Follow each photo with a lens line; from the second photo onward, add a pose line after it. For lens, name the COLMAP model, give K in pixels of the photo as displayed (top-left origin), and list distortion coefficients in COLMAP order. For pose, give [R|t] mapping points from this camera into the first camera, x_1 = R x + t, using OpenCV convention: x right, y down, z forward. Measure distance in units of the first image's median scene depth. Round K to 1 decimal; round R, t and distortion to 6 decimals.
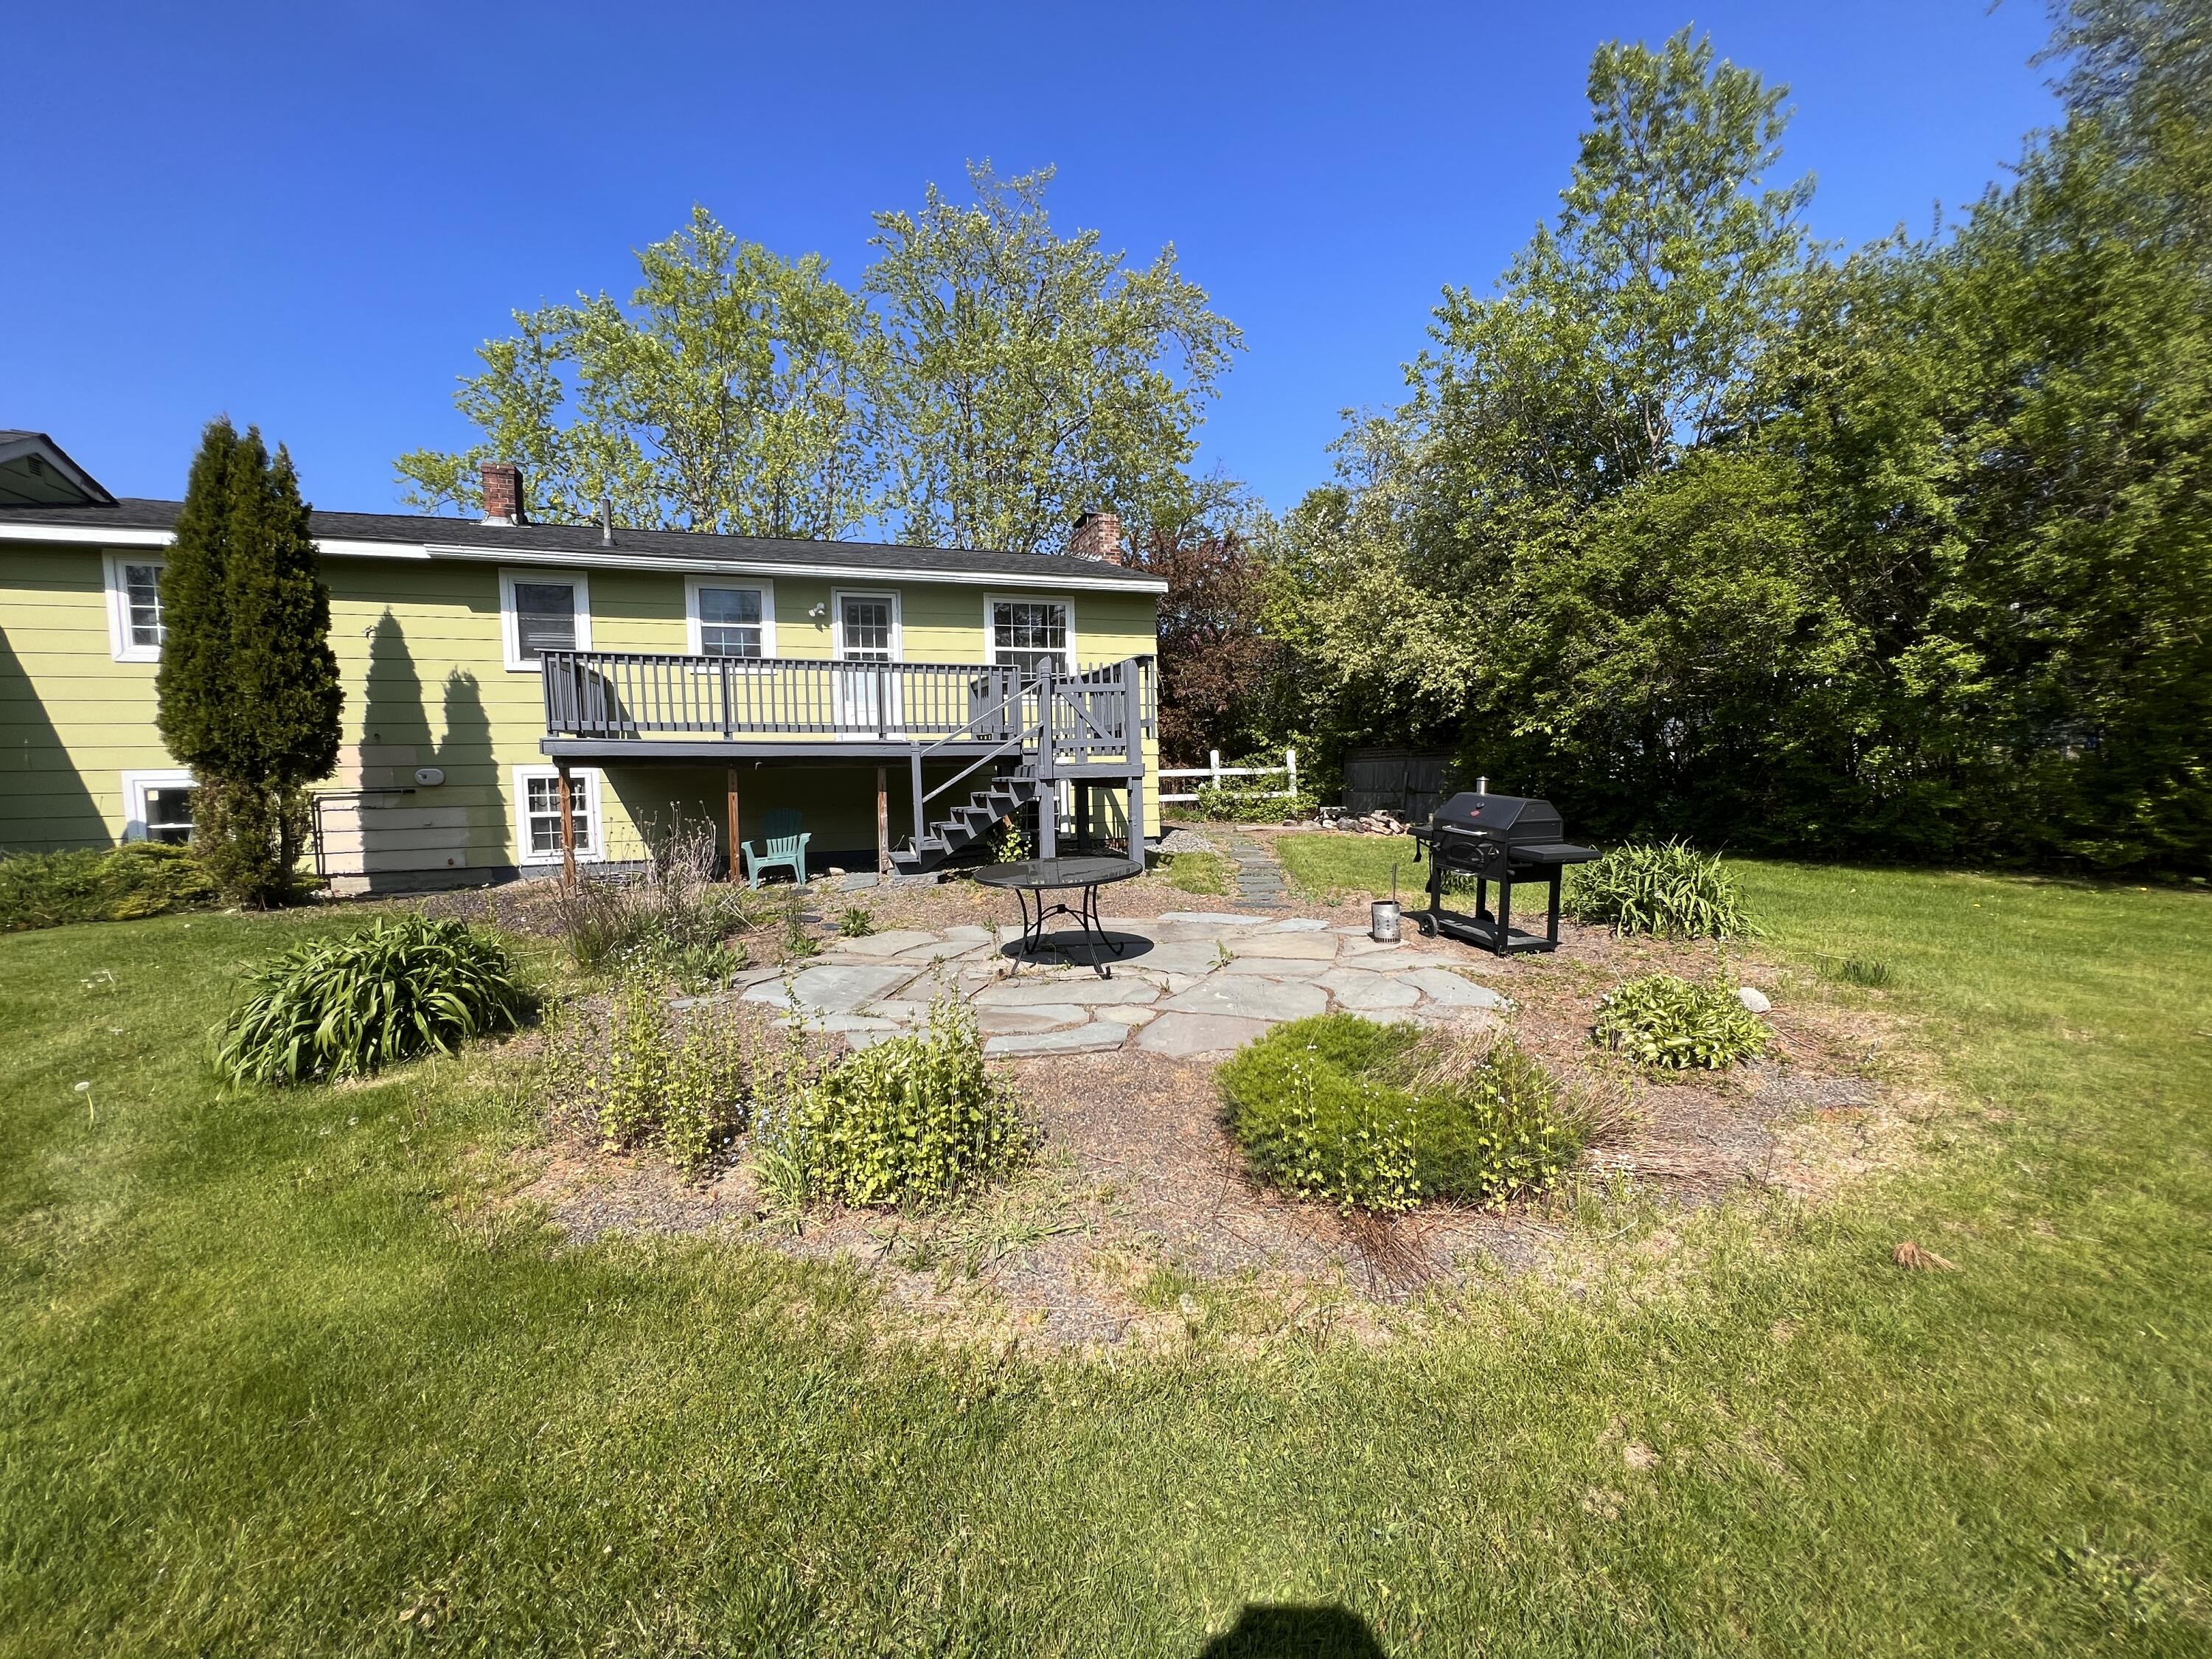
lens RADIAL K [[891.4, 0, 1100.0], [0, 891.4, 827.1], [0, 0, 1]] dist [-0.000046, -0.000048]
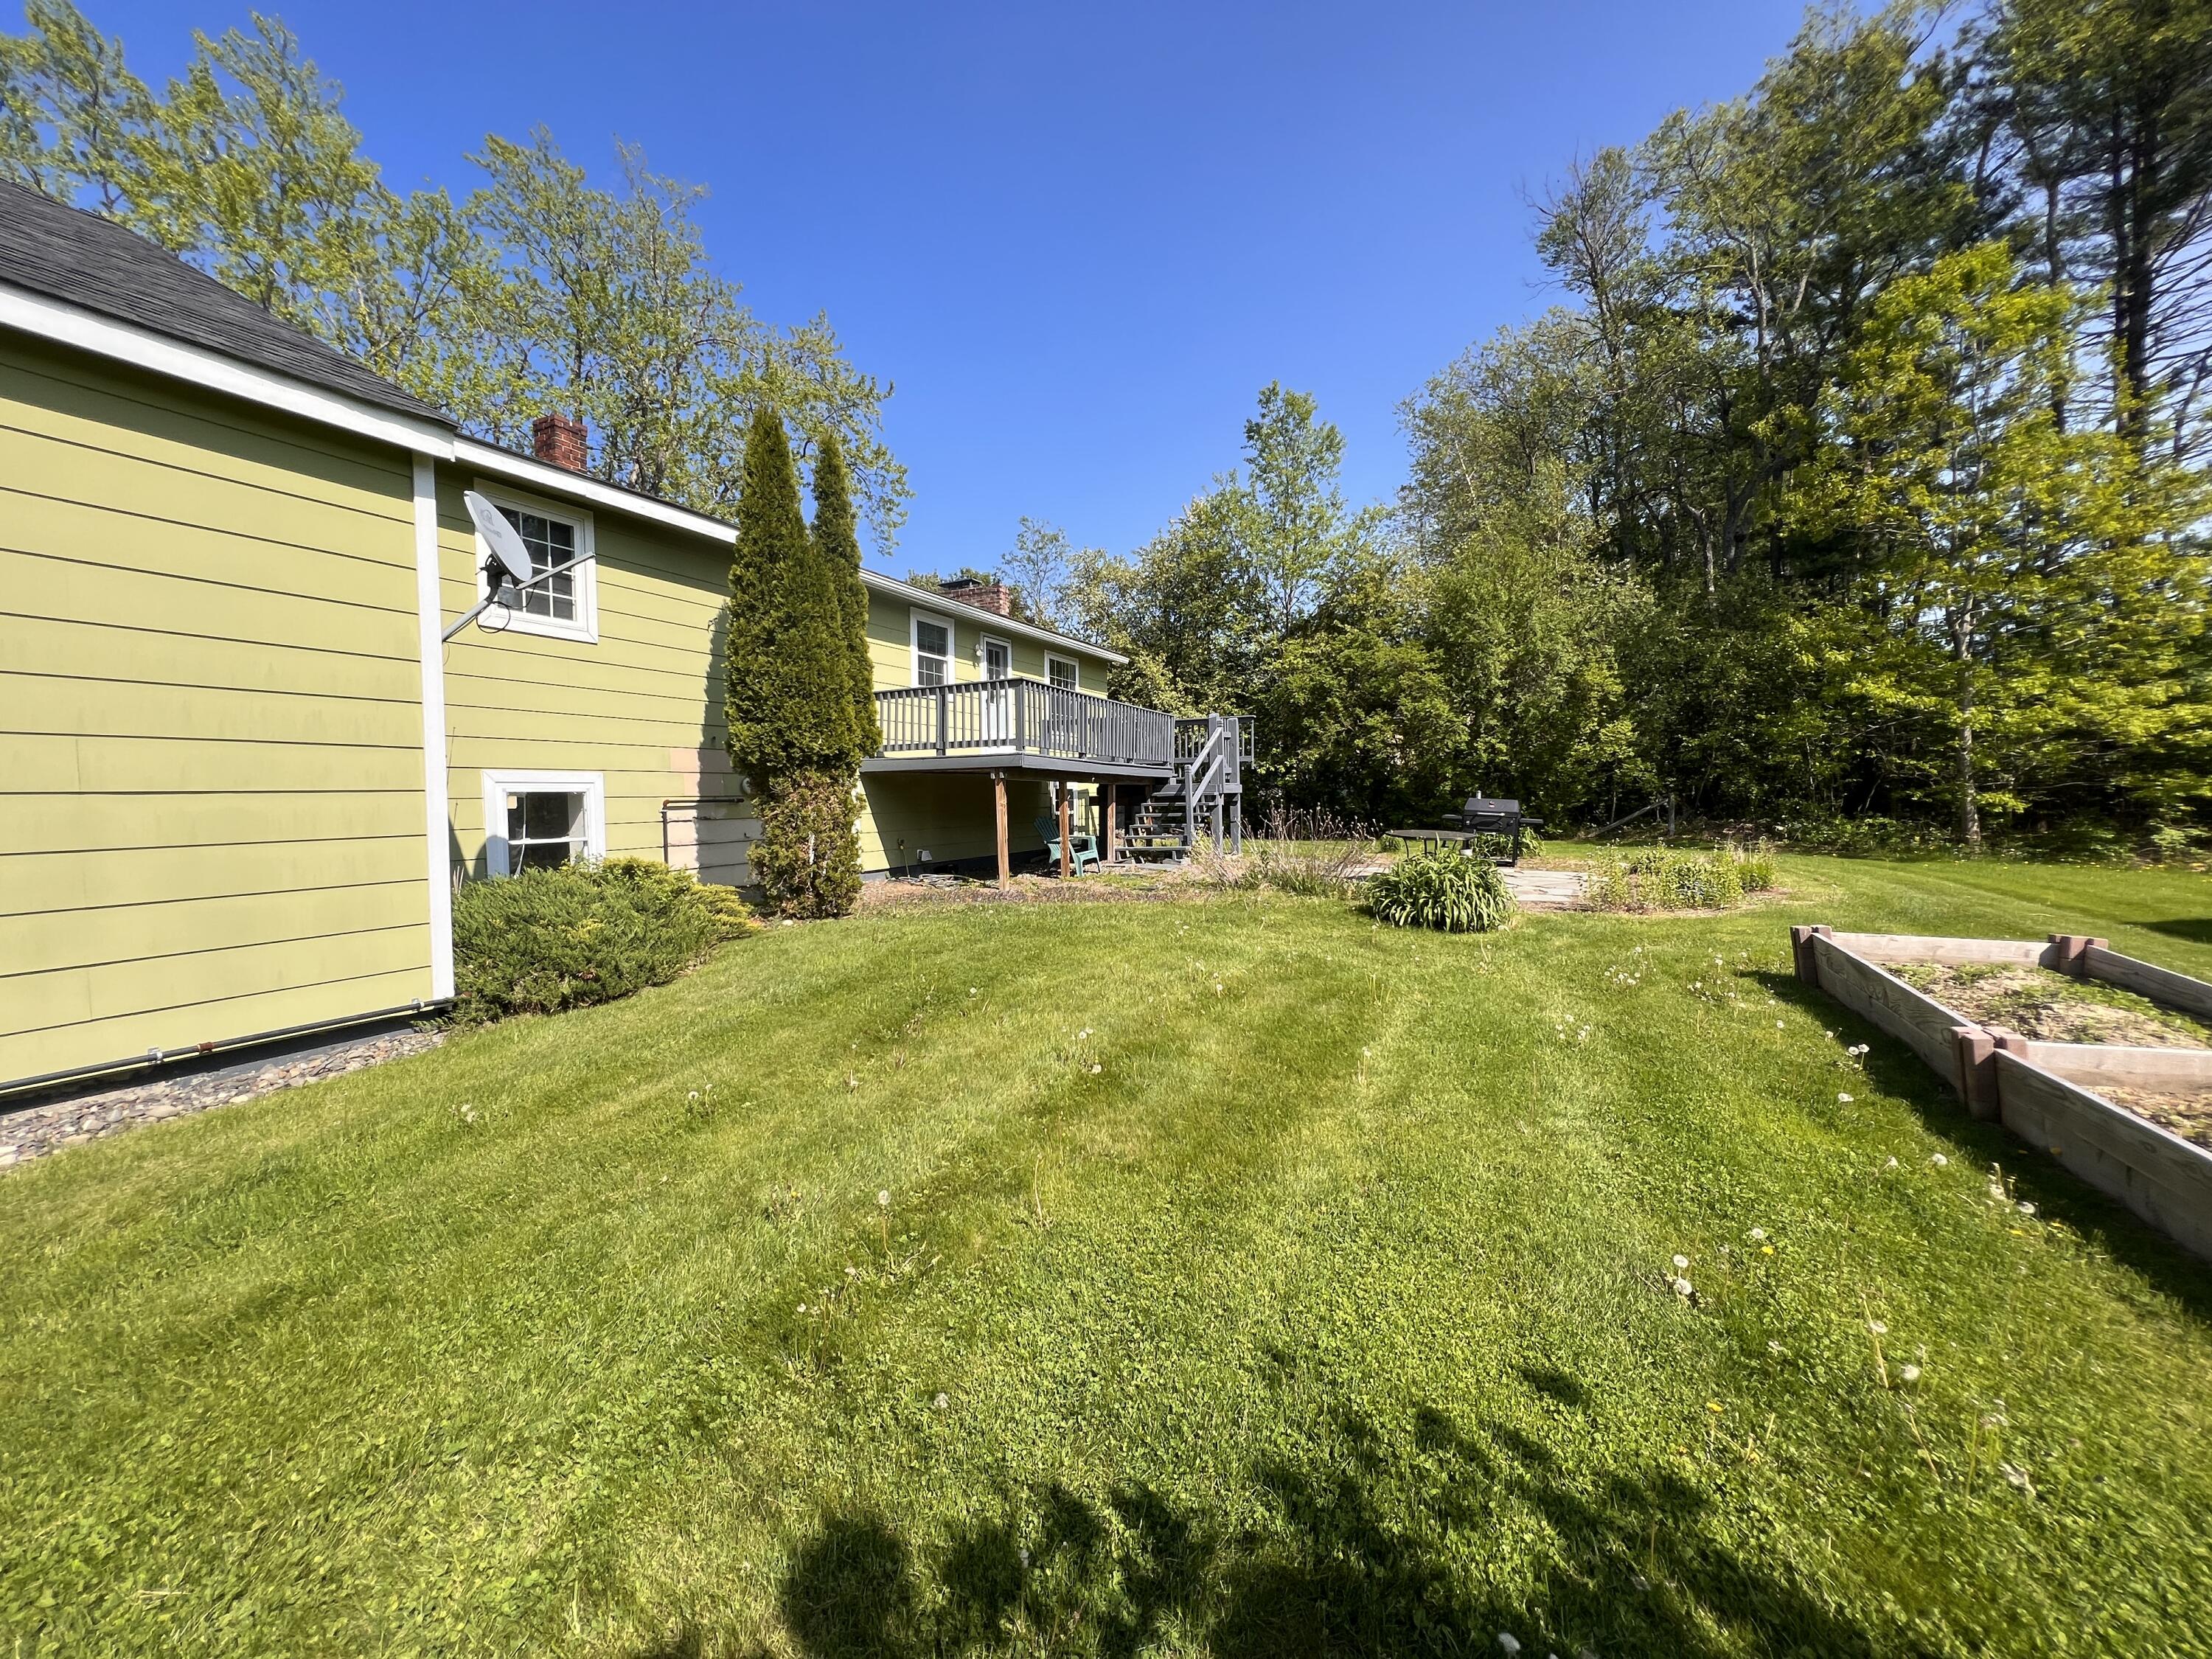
lens RADIAL K [[891.4, 0, 1100.0], [0, 891.4, 827.1], [0, 0, 1]] dist [-0.000046, -0.000048]
pose [[0.698101, -0.016375, 0.715812, -1.061835], [0.048359, 0.998534, -0.024320, 0.024992], [-0.714364, 0.051594, 0.697870, 0.083013]]
